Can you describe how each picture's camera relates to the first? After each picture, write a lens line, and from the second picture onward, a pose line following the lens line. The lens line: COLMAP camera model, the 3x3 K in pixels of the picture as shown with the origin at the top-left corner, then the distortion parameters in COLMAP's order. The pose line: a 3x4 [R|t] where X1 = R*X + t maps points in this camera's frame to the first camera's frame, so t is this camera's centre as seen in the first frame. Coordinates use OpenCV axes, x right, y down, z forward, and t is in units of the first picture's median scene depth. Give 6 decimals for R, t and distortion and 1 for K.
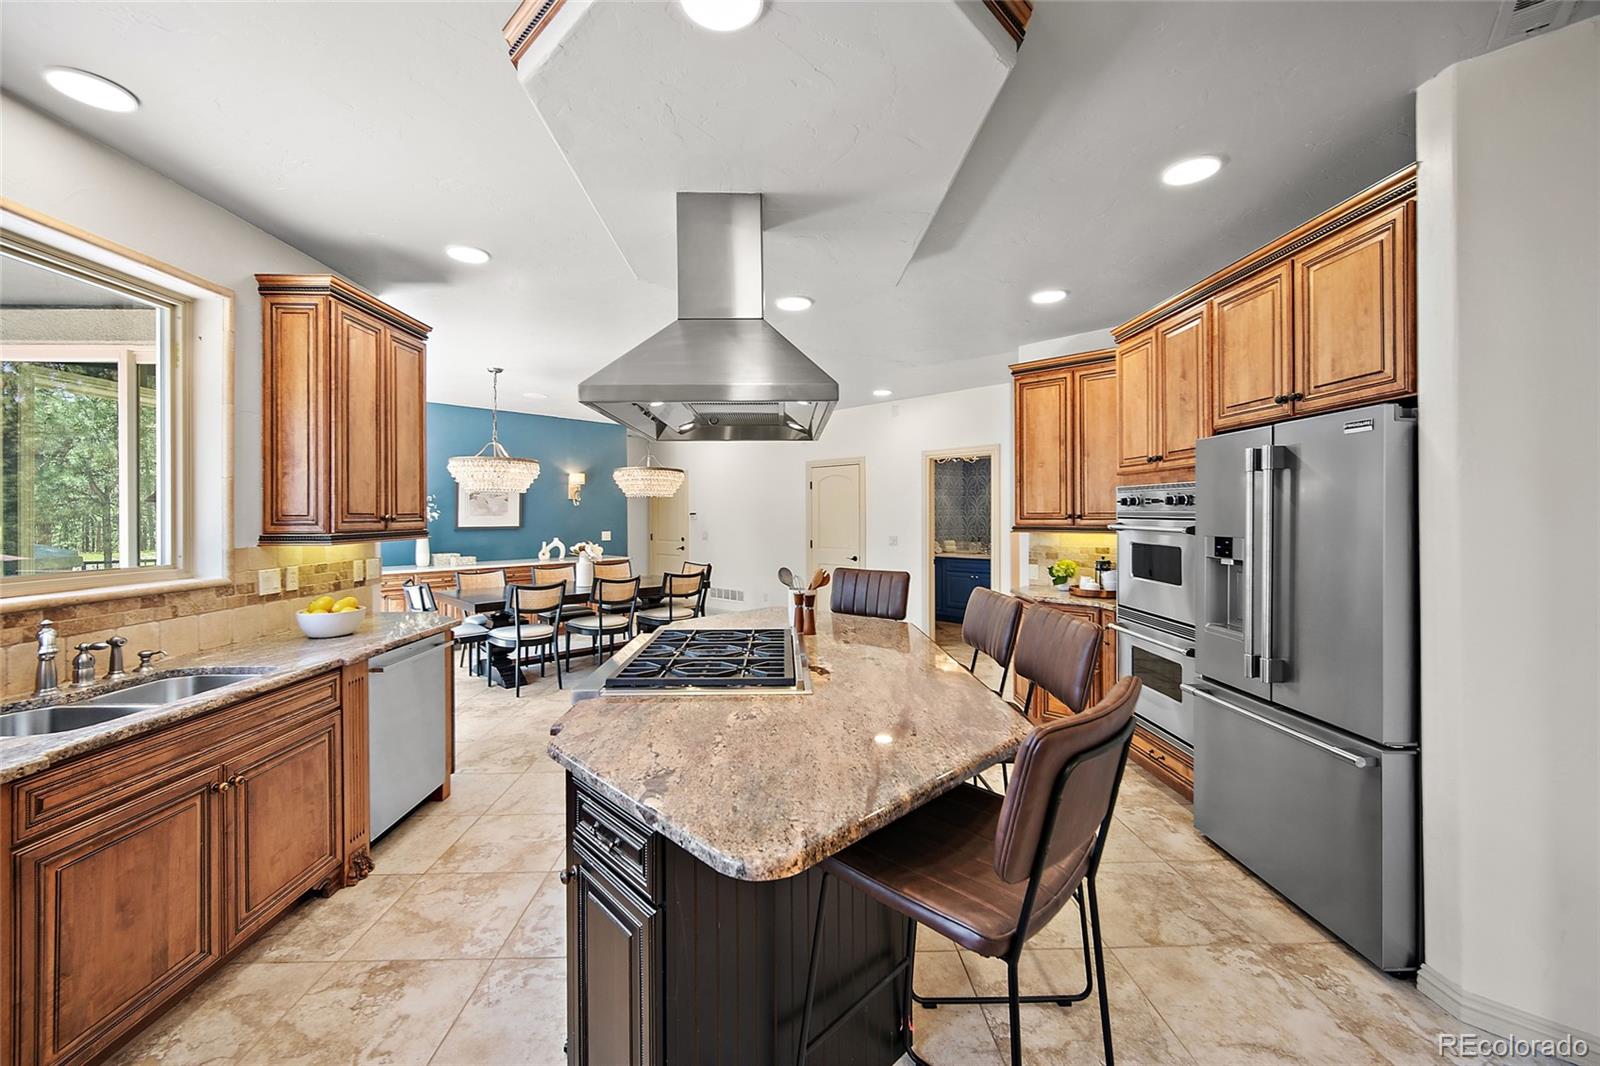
lens RADIAL K [[633.4, 0, 791.4], [0, 633.4, 531.2], [0, 0, 1]] dist [0.000708, 0.000023]
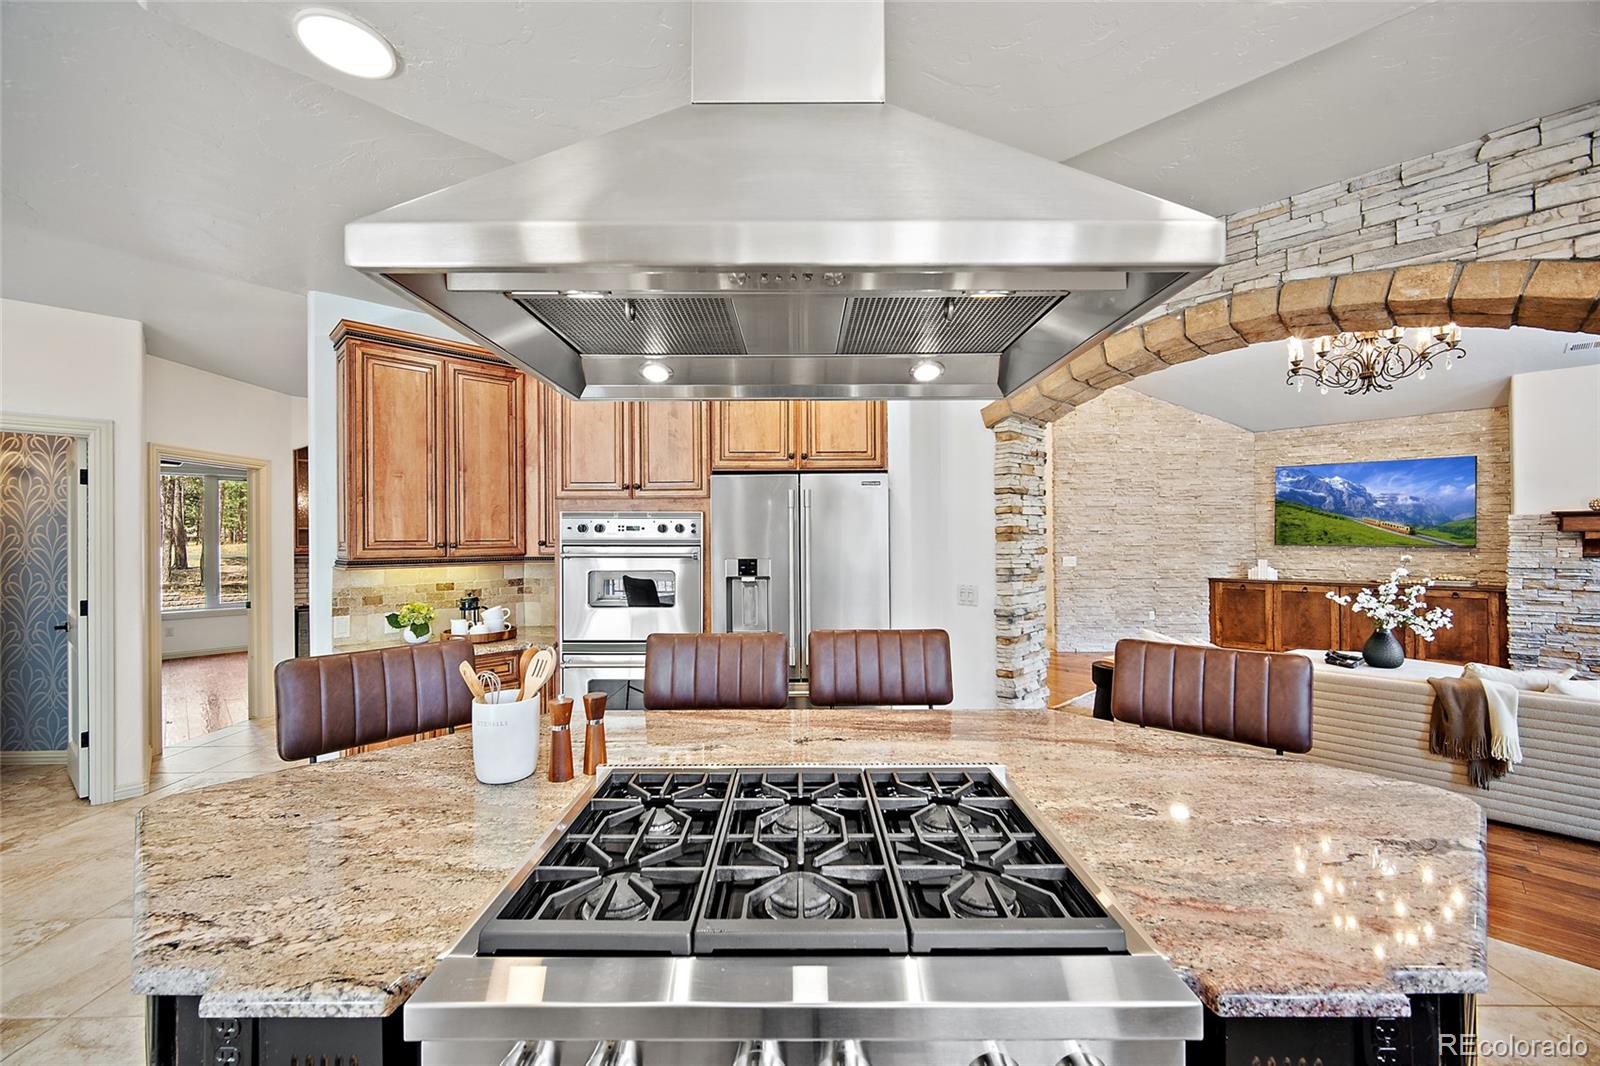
lens RADIAL K [[633.4, 0, 791.4], [0, 633.4, 531.2], [0, 0, 1]] dist [0.000708, 0.000023]
pose [[0.013029, 0.015175, 0.999800, -0.456749], [0.032943, 0.999336, -0.015597, -0.019081], [-0.999372, 0.033140, 0.012520, 0.769018]]
